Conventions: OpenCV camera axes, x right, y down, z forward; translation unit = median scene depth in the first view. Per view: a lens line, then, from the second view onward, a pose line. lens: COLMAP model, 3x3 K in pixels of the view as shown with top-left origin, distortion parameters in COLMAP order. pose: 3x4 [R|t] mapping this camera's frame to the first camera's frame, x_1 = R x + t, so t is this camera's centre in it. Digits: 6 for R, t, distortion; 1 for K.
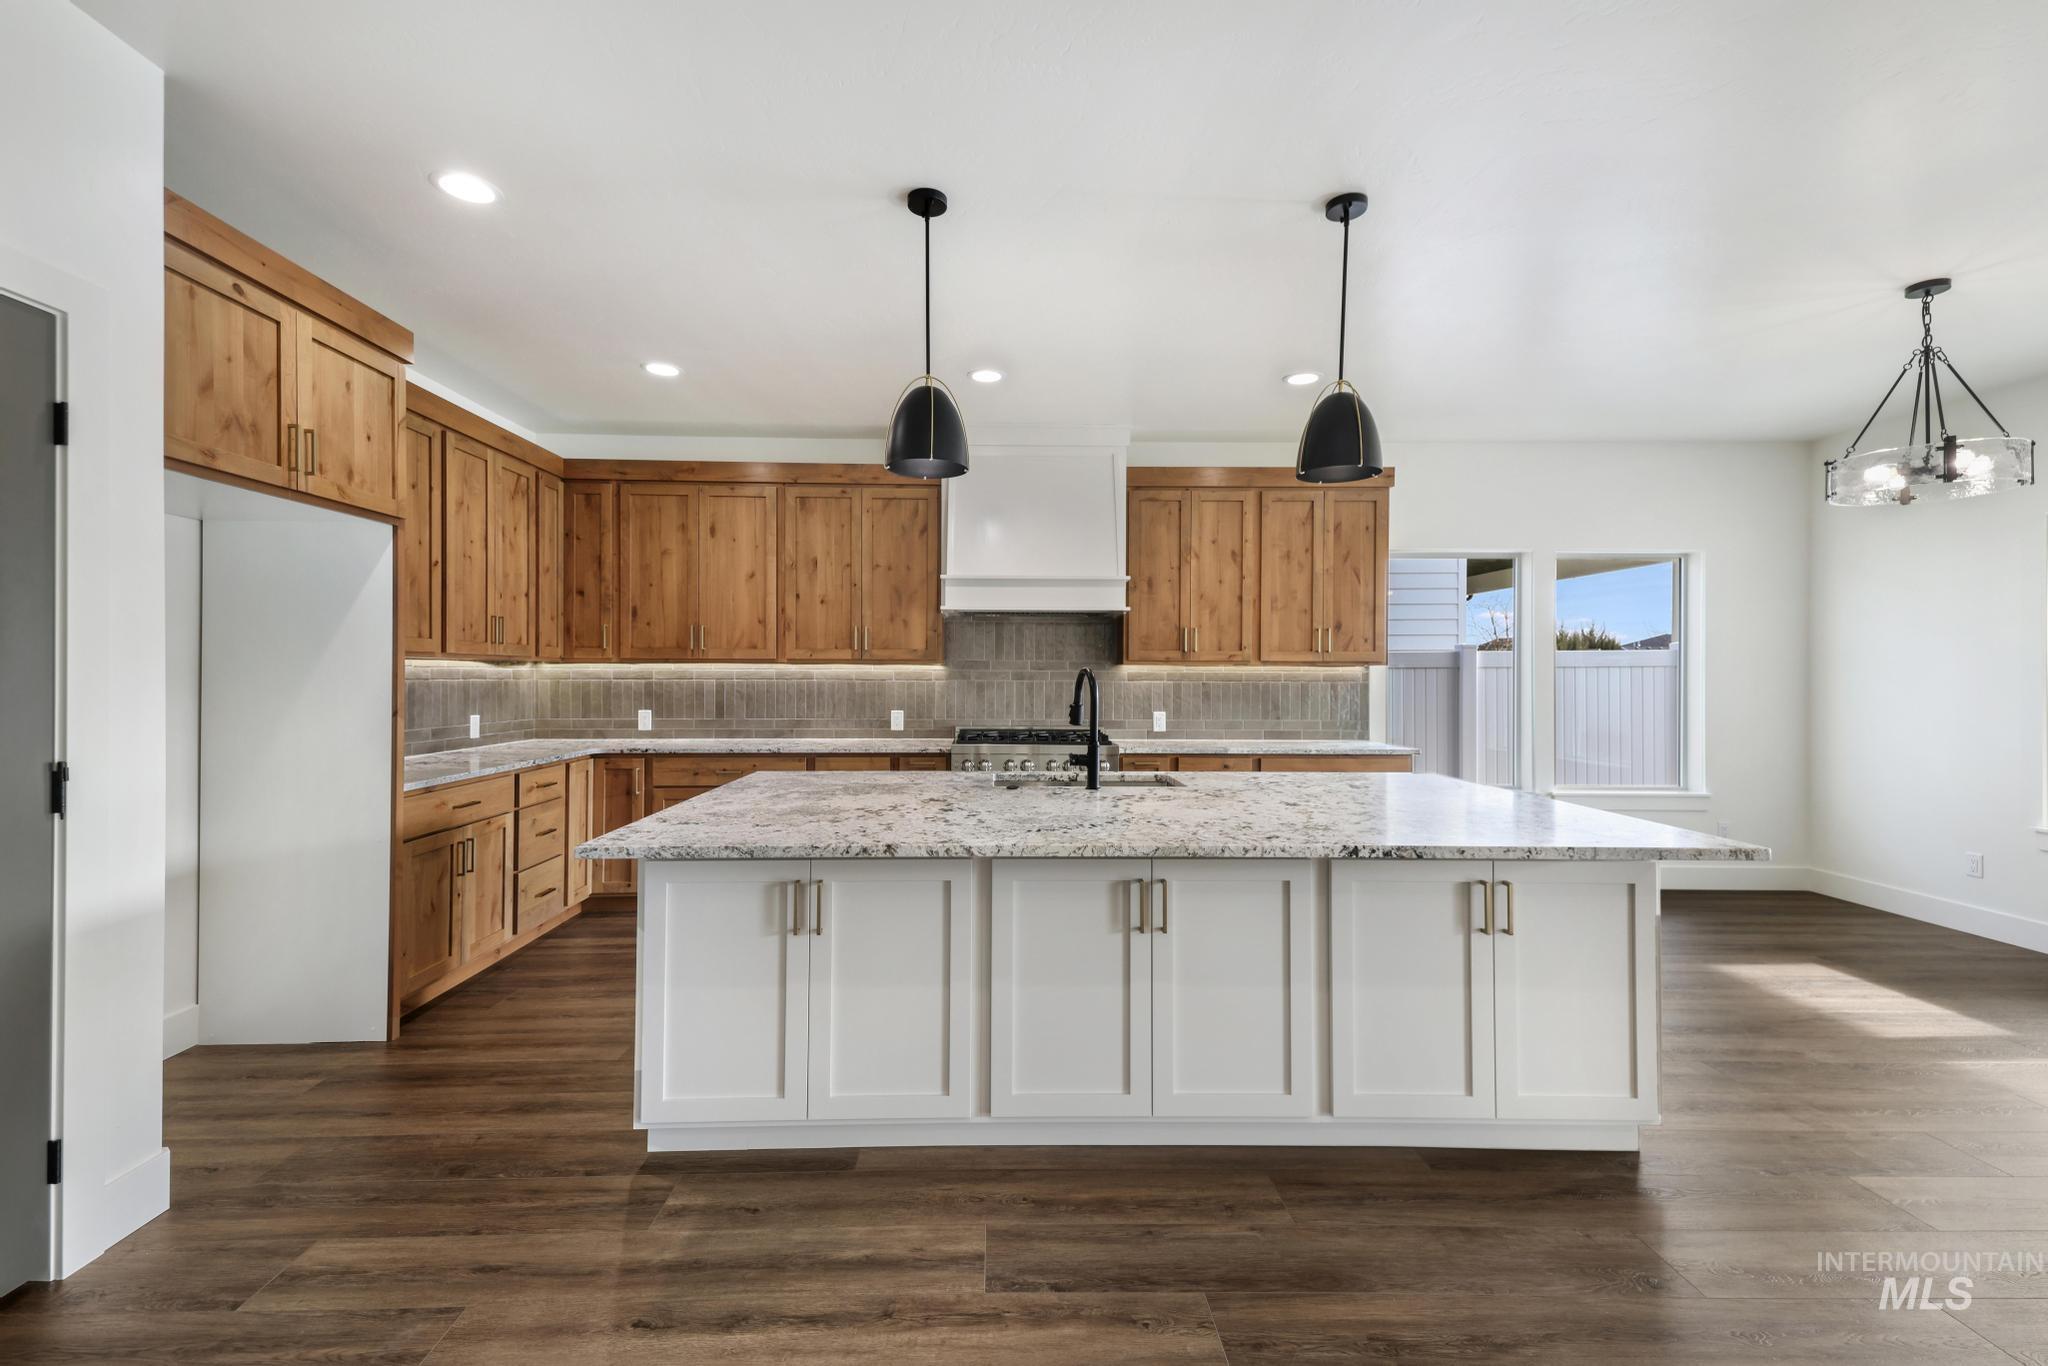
lens RADIAL K [[861.5, 0, 1028.4], [0, 861.5, 678.1], [0, 0, 1]] dist [0.048106, -0.016205]
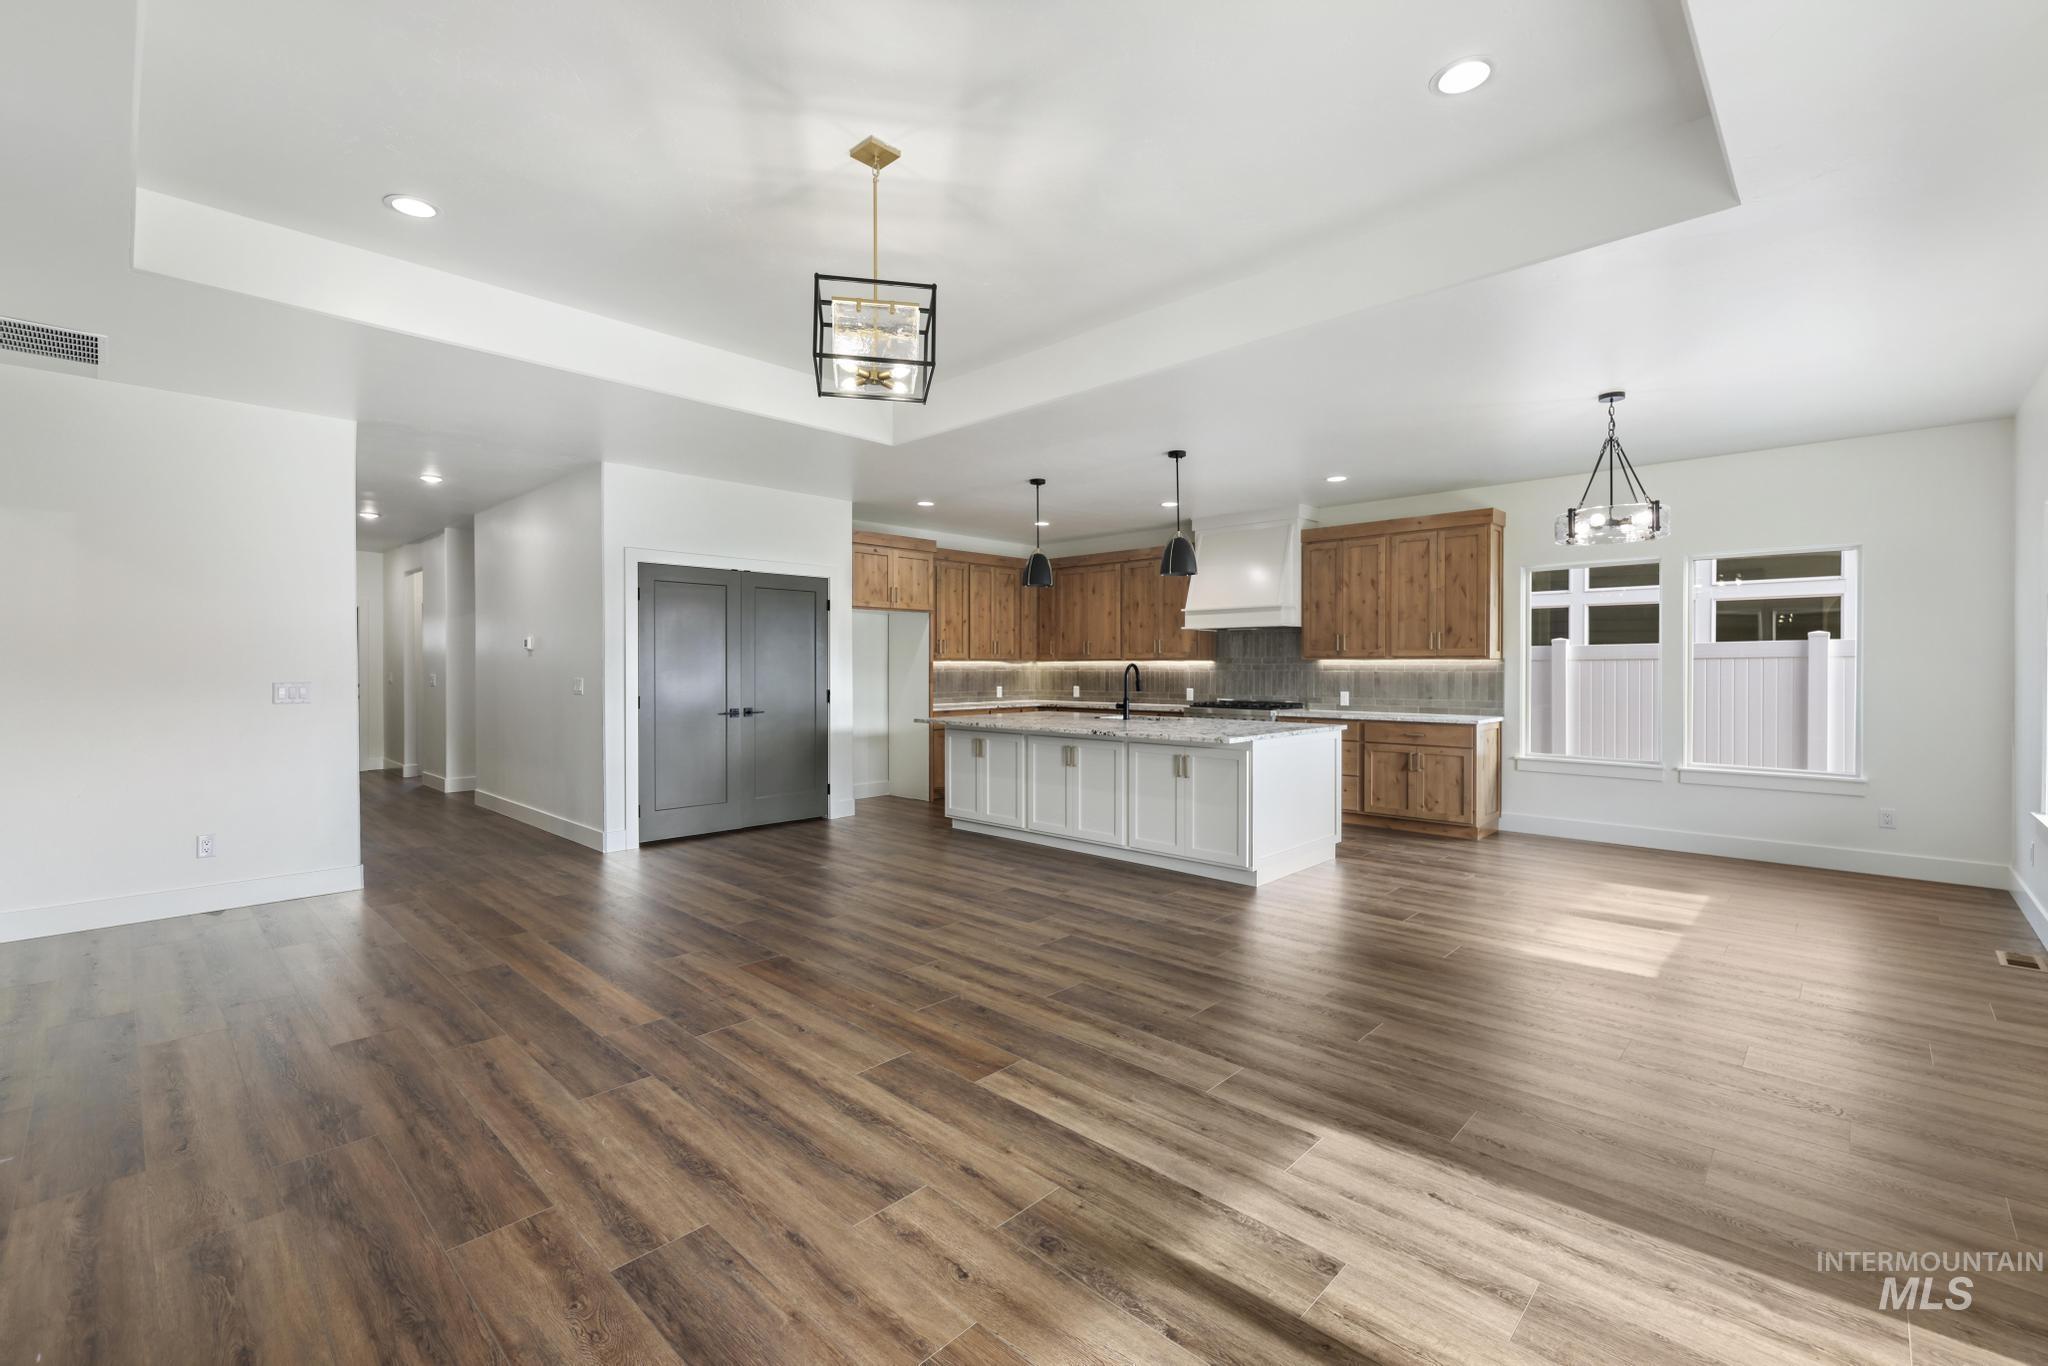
lens RADIAL K [[898.9, 0, 1061.7], [0, 898.9, 677.0], [0, 0, 1]] dist [0.000607, 0.000039]
pose [[0.725111, 0.003180, -0.688625, 0.933930], [0.000706, 0.999985, 0.005361, 0.006421], [0.688632, -0.004374, 0.725098, -0.461891]]
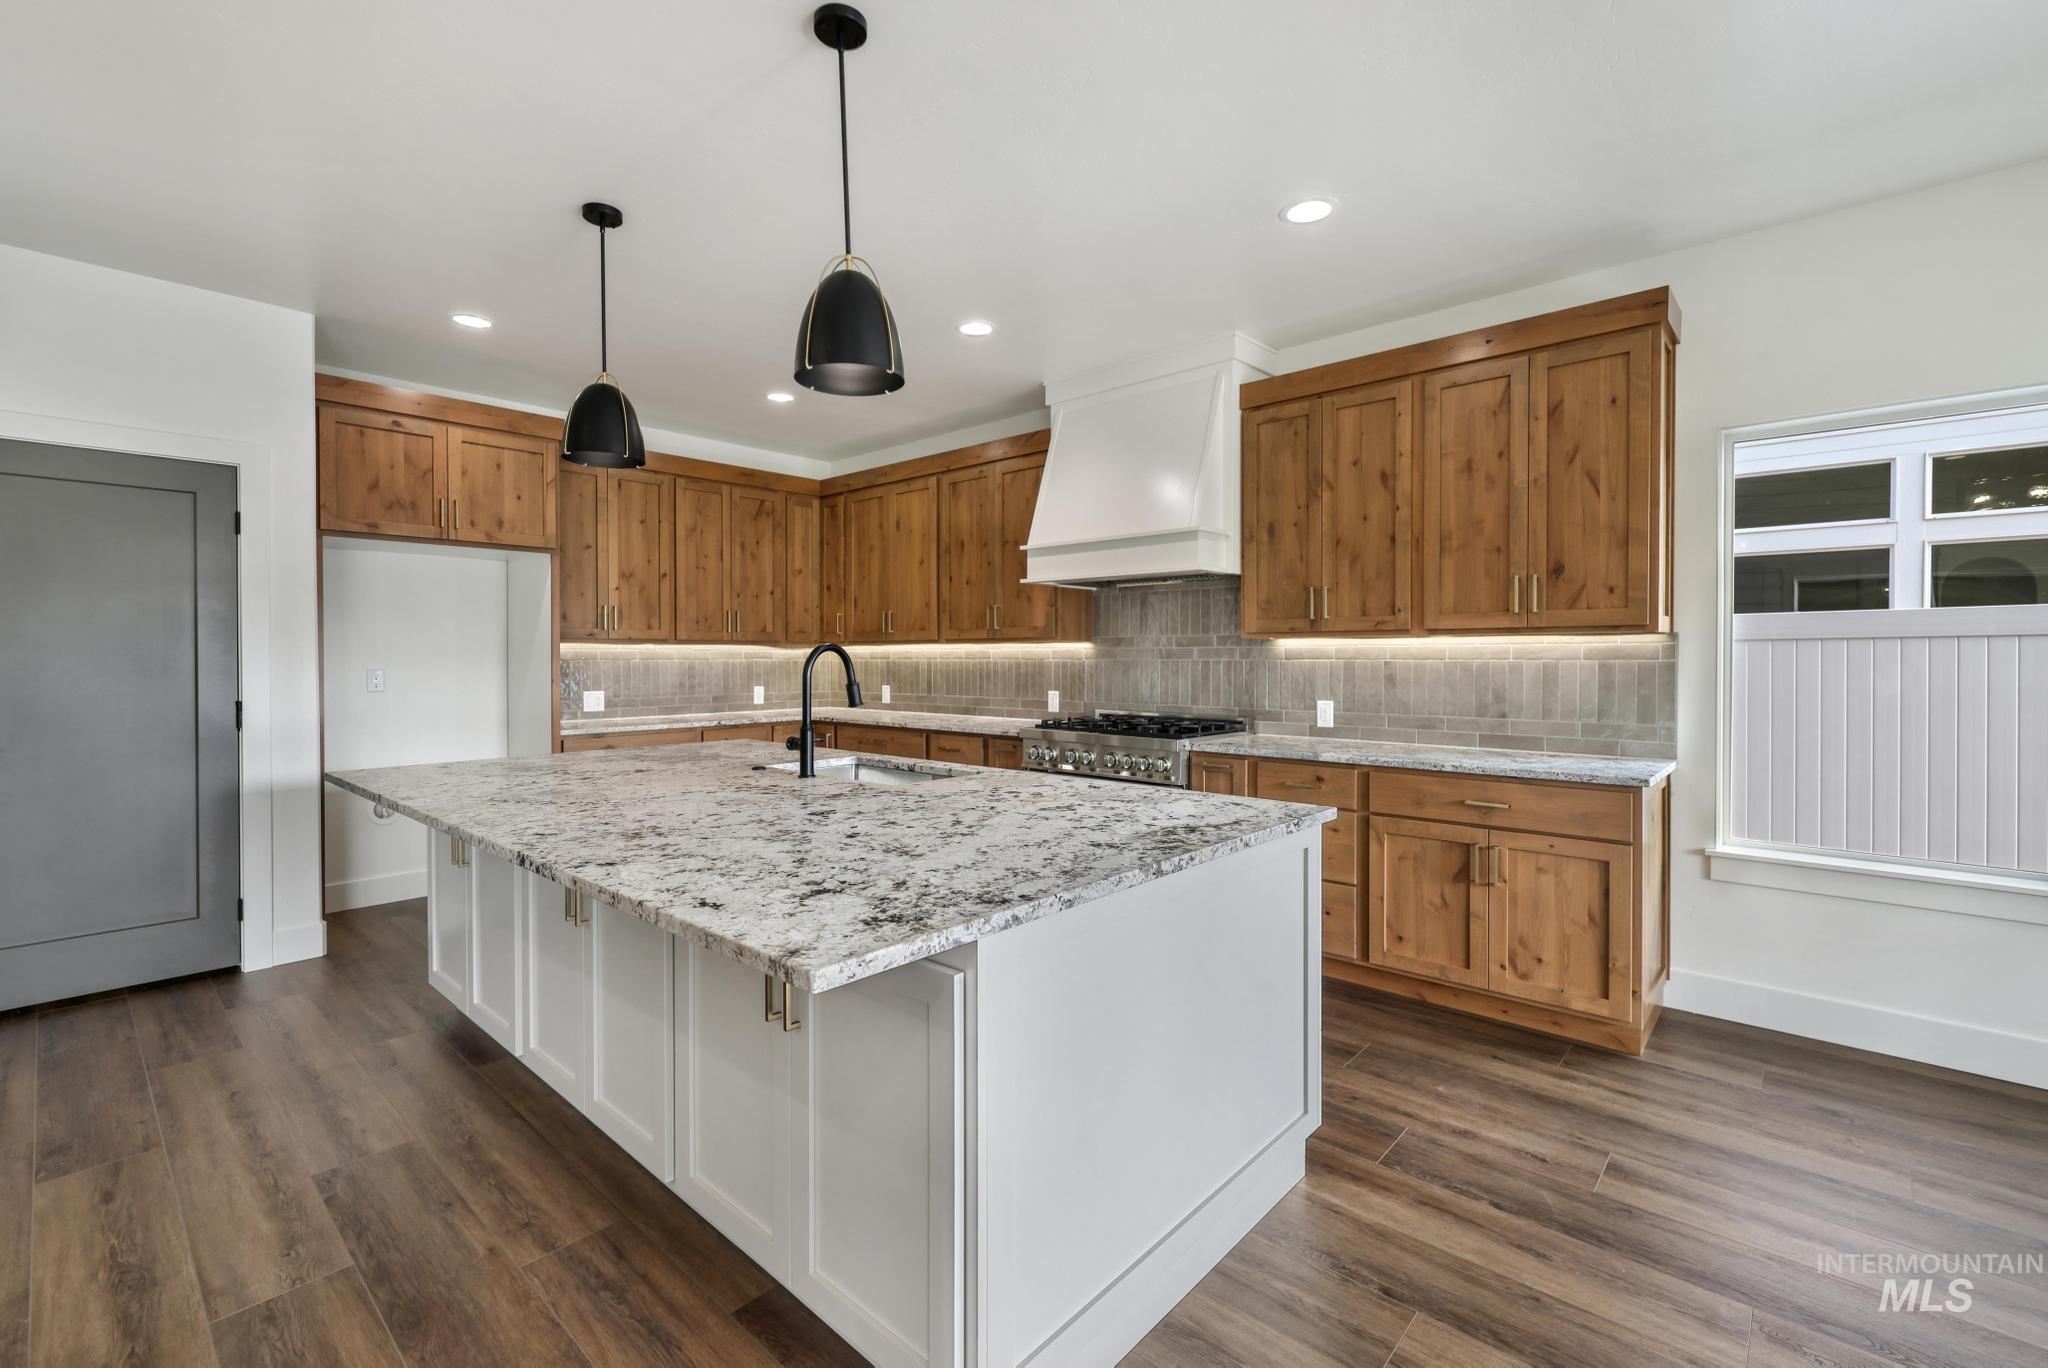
lens RADIAL K [[884.0, 0, 1039.9], [0, 884.0, 668.7], [0, 0, 1]] dist [0.001149, 0.000176]
pose [[0.725131, 0.004264, -0.688598, 0.551377], [0.002106, 0.999962, 0.008410, 0.004844], [0.688608, -0.007549, 0.725095, 0.306434]]
